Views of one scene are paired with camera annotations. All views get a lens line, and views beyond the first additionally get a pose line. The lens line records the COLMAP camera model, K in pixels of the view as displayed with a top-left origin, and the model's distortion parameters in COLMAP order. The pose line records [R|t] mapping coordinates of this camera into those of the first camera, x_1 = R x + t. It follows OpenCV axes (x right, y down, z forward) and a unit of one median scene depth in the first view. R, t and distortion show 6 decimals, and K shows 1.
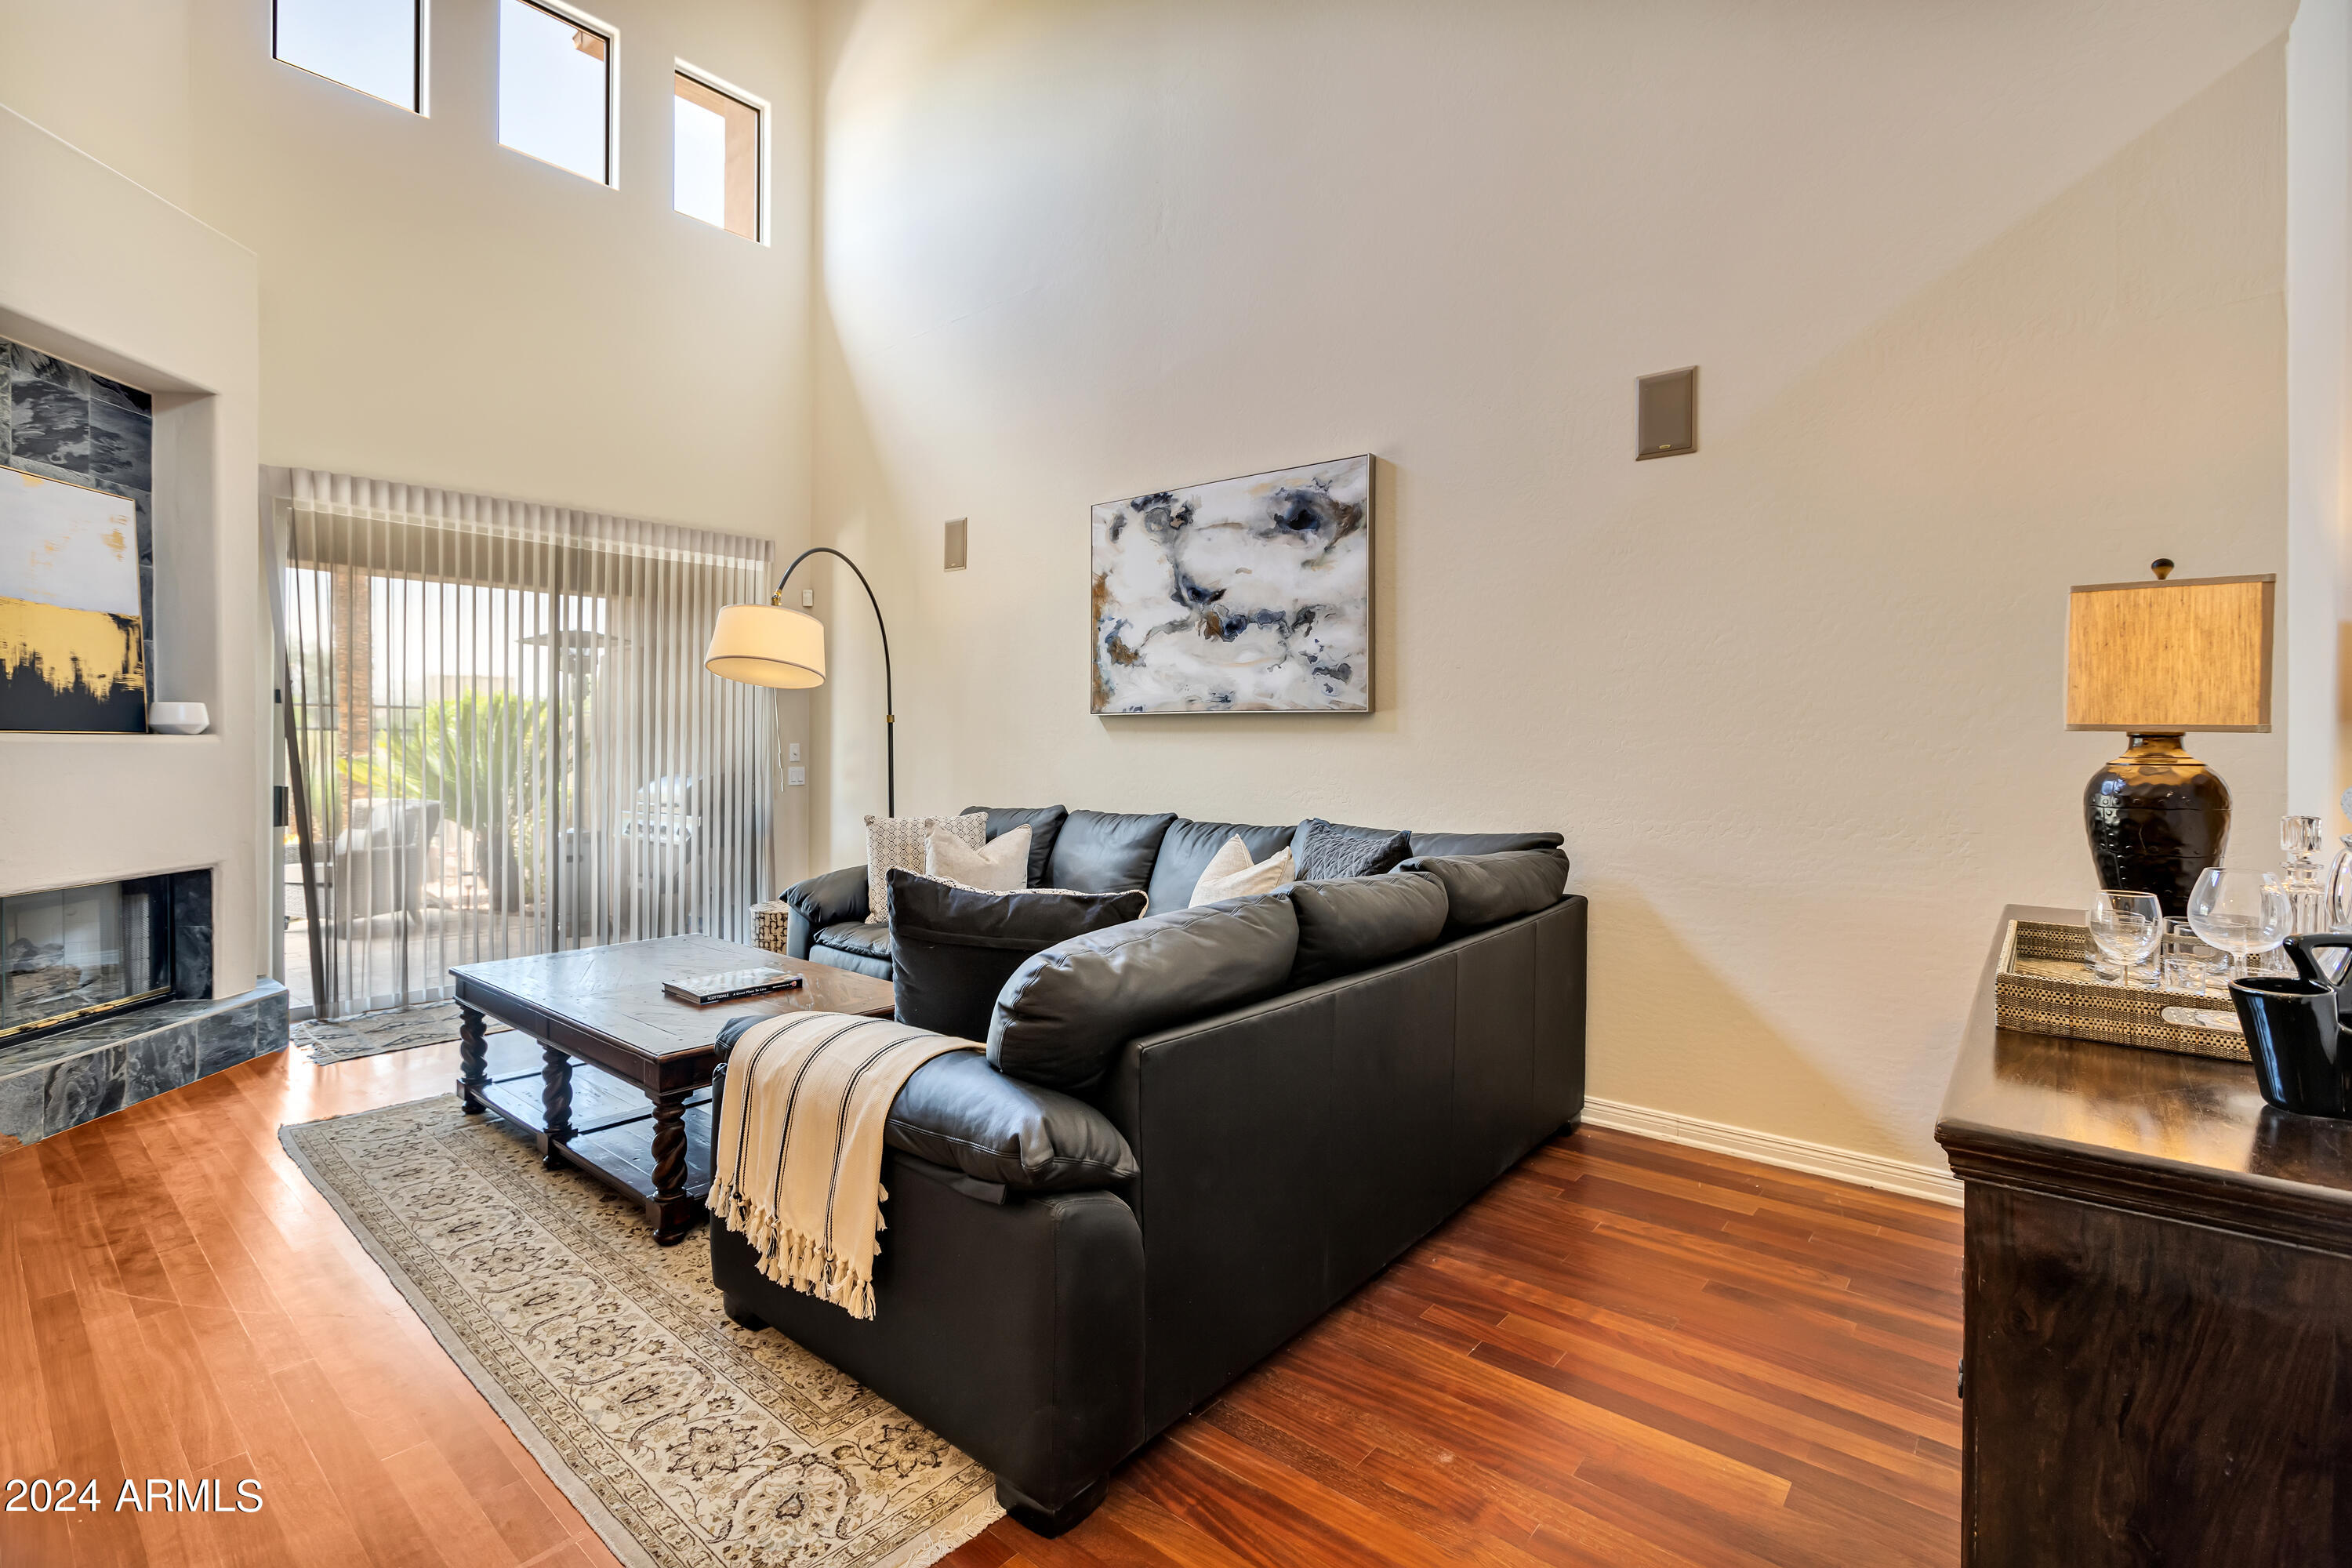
lens RADIAL K [[1078.3, 0, 1161.8], [0, 1078.3, 747.7], [0, 0, 1]] dist [-0.020216, 0.010262]
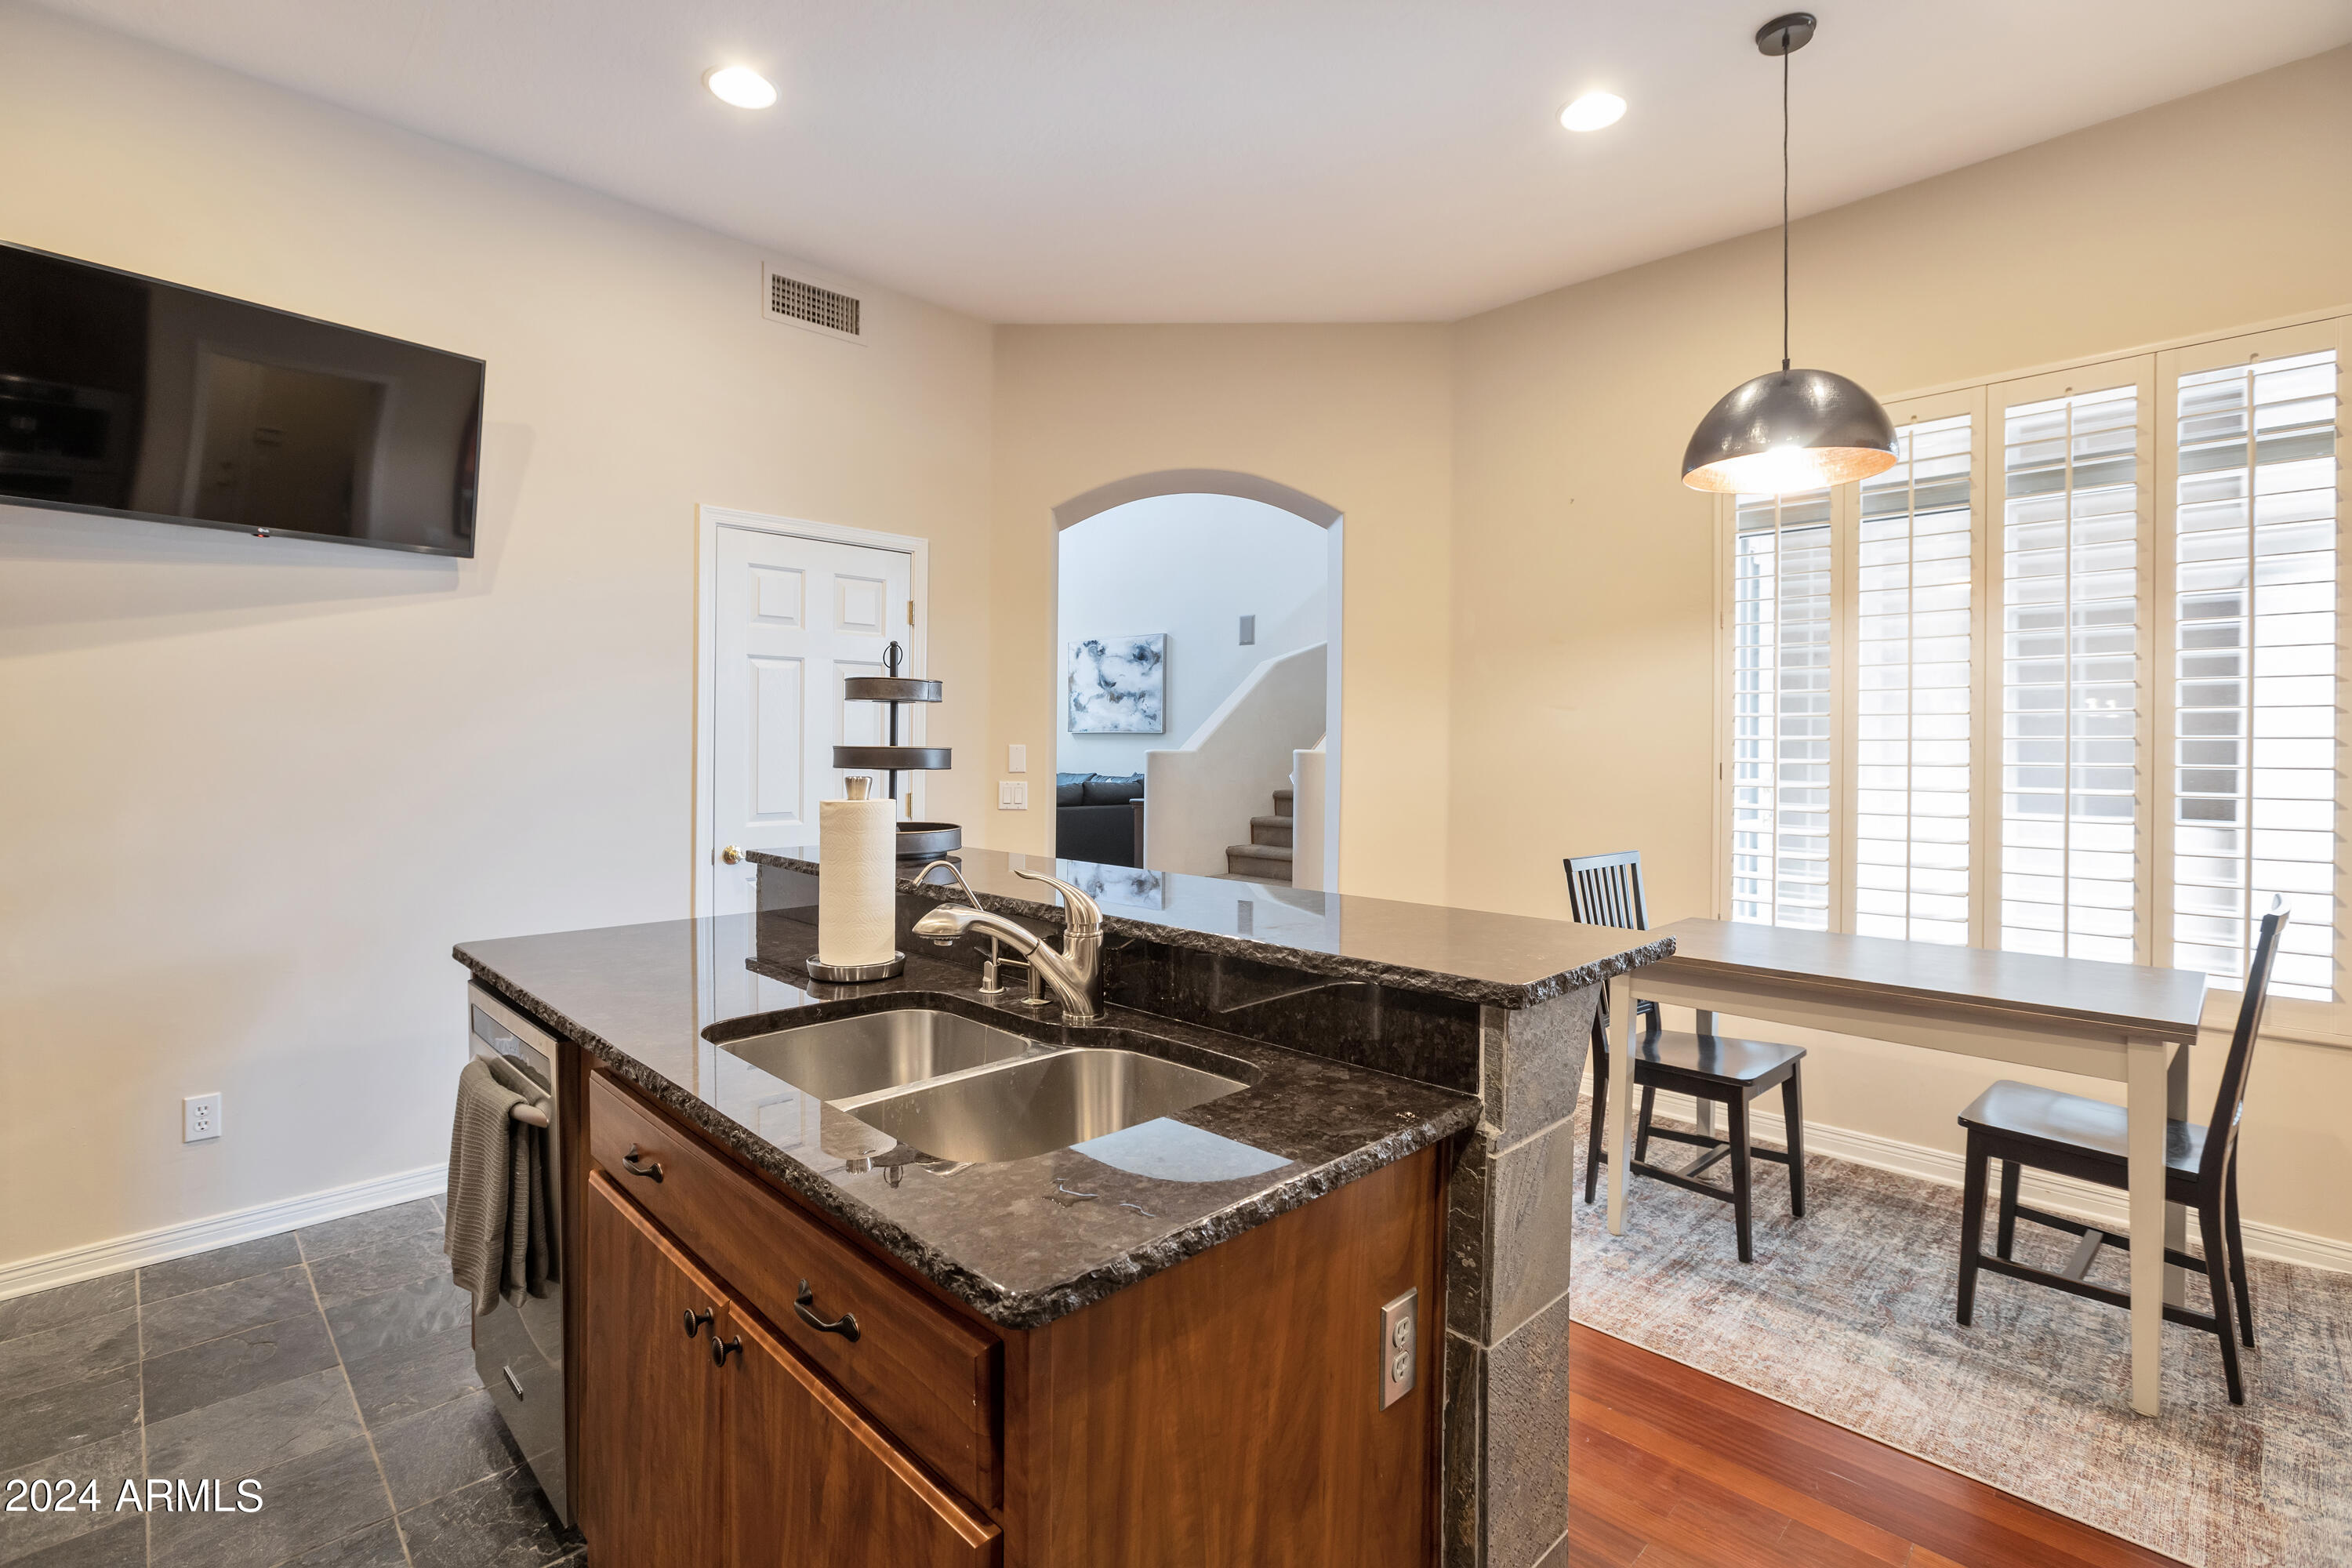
lens RADIAL K [[1078.3, 0, 1161.8], [0, 1078.3, 747.7], [0, 0, 1]] dist [-0.020216, 0.010262]
pose [[0.996282, 0.003357, -0.086085, 0.397551], [-0.003855, 0.999977, -0.005628, 0.017237], [0.086064, 0.005939, 0.996272, -1.534867]]
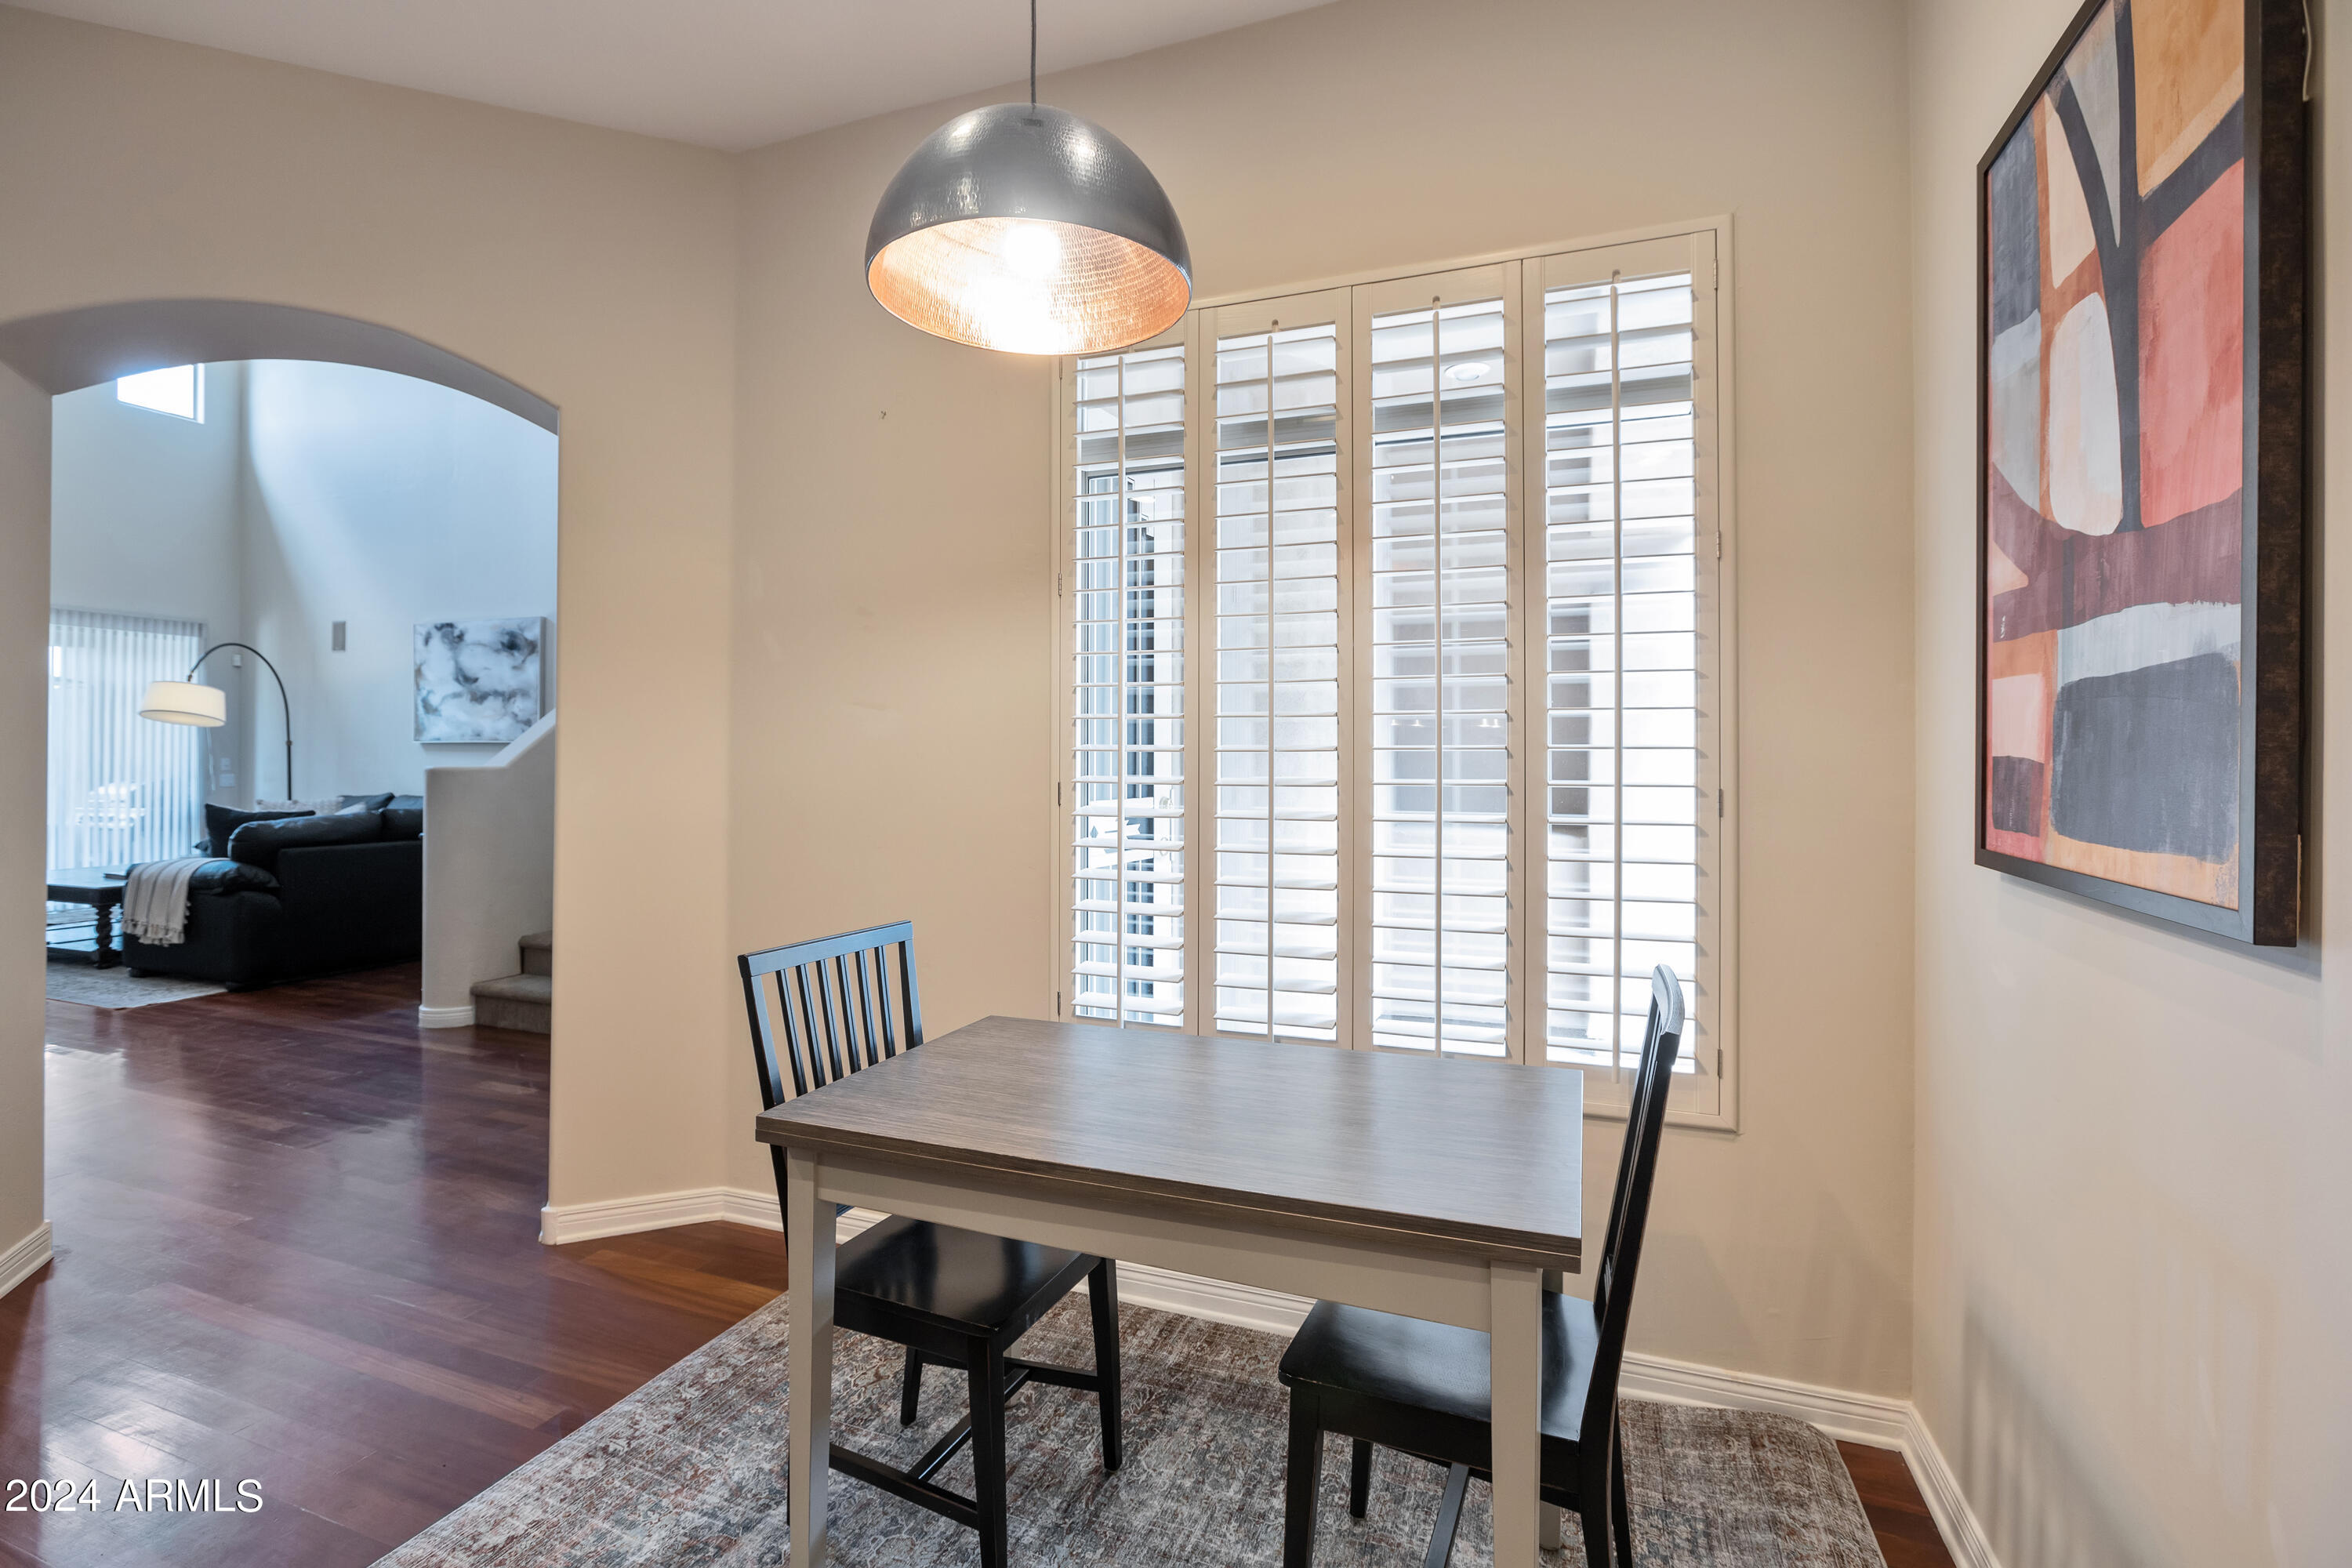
lens RADIAL K [[1078.3, 0, 1161.8], [0, 1078.3, 747.7], [0, 0, 1]] dist [-0.020216, 0.010262]
pose [[0.945245, 0.001743, 0.326357, 0.617529], [0.003605, 0.999869, -0.015781, 0.012339], [-0.326342, 0.016094, 0.945115, -1.256744]]
